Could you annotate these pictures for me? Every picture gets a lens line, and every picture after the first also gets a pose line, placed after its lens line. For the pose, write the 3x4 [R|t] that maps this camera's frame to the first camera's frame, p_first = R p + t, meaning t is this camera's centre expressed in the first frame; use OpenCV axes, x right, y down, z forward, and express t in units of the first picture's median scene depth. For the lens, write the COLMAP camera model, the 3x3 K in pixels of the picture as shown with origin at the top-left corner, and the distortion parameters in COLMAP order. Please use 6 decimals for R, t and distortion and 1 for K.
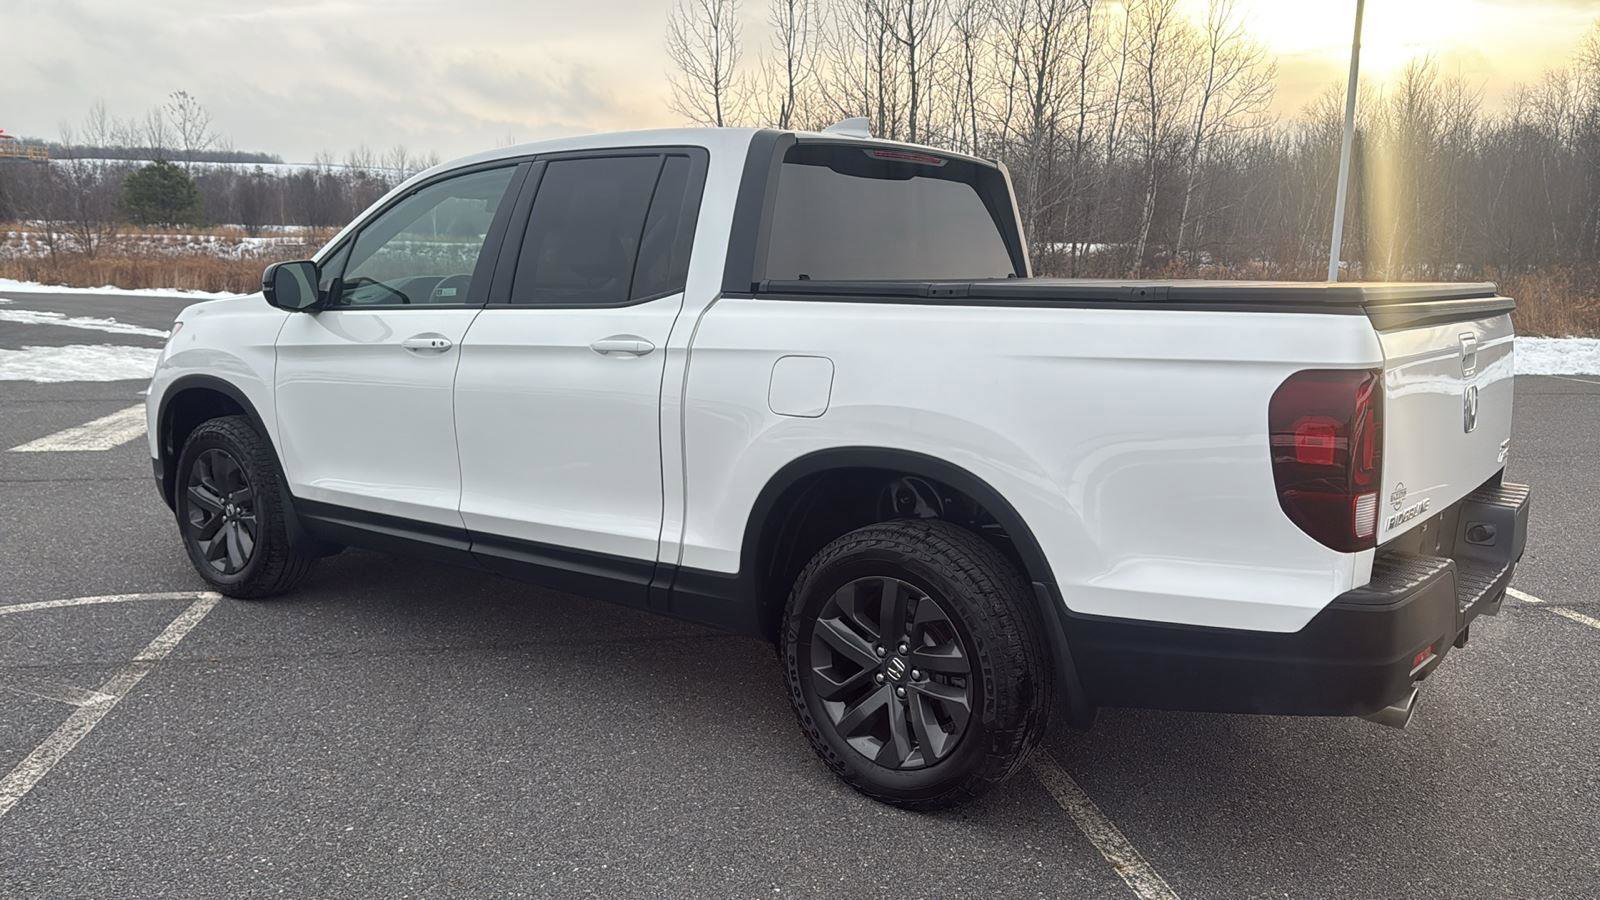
lens RADIAL K [[1256.5, 0, 811.2], [0, 1256.5, 447.2], [0, 0, 1]] dist [0.131025, -0.207172]
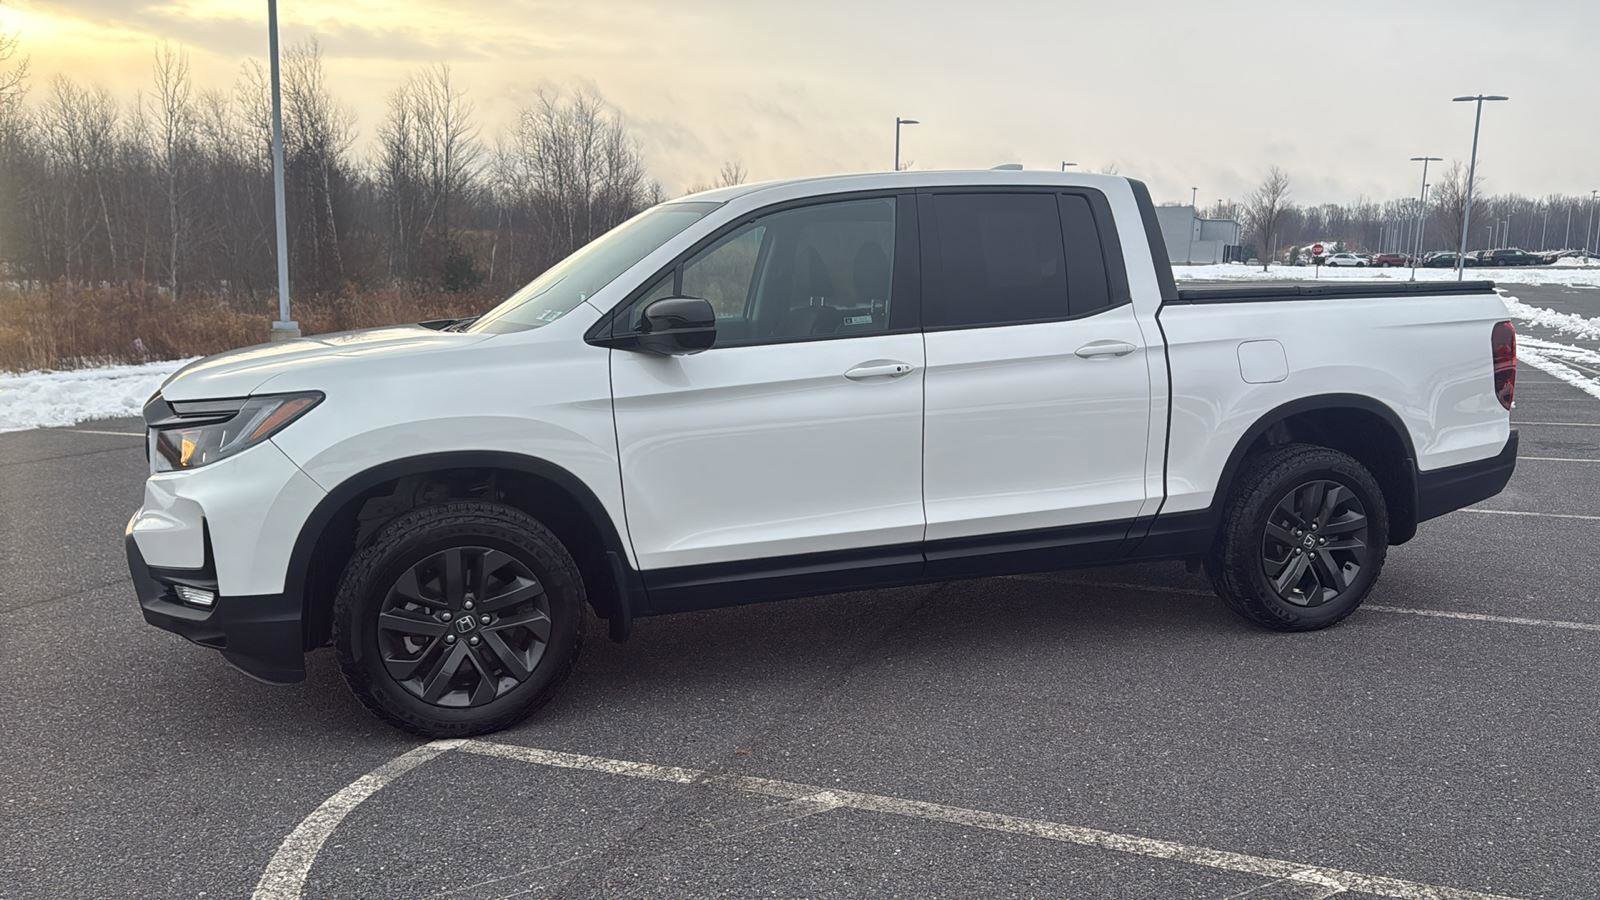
lens RADIAL K [[1286.0, 0, 800.0], [0, 1286.0, 450.0], [0, 0, 1]] dist [0.138292, -0.229347]
pose [[0.551420, -0.132175, 0.823691, -1.389986], [0.143000, 0.987730, 0.062766, -0.106888], [-0.821880, 0.083177, 0.563555, 0.545829]]
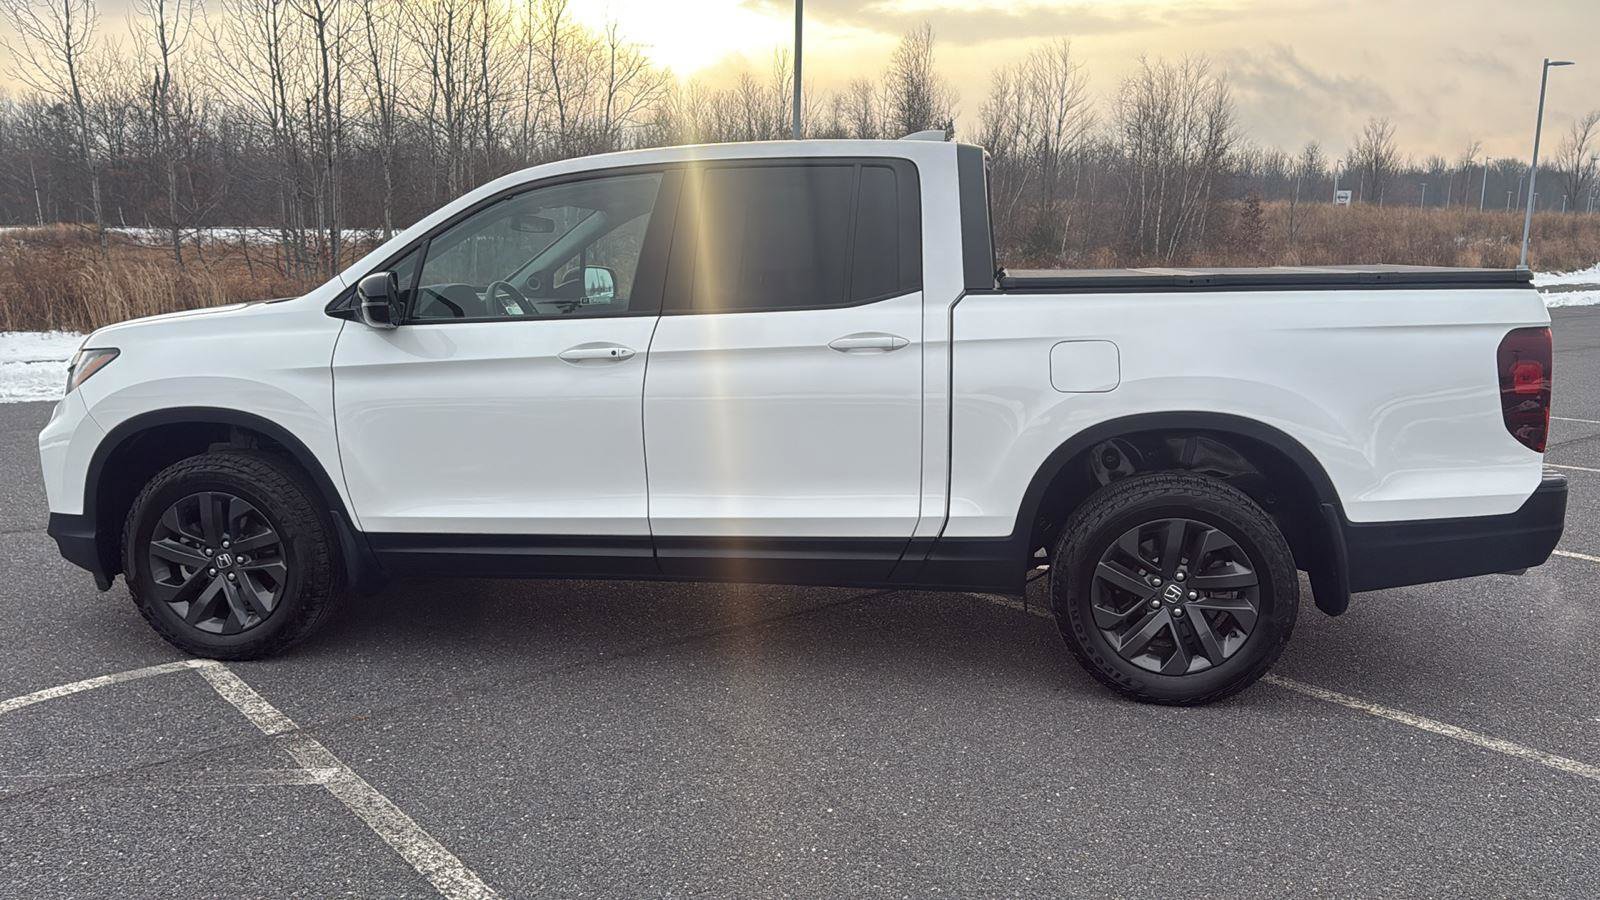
lens RADIAL K [[1256.5, 0, 811.2], [0, 1256.5, 447.2], [0, 0, 1]] dist [0.131025, -0.207172]
pose [[0.884299, -0.090385, 0.458090, -0.705133], [0.086168, 0.995824, 0.030145, -0.028172], [-0.458902, 0.012816, 0.888395, 0.065412]]
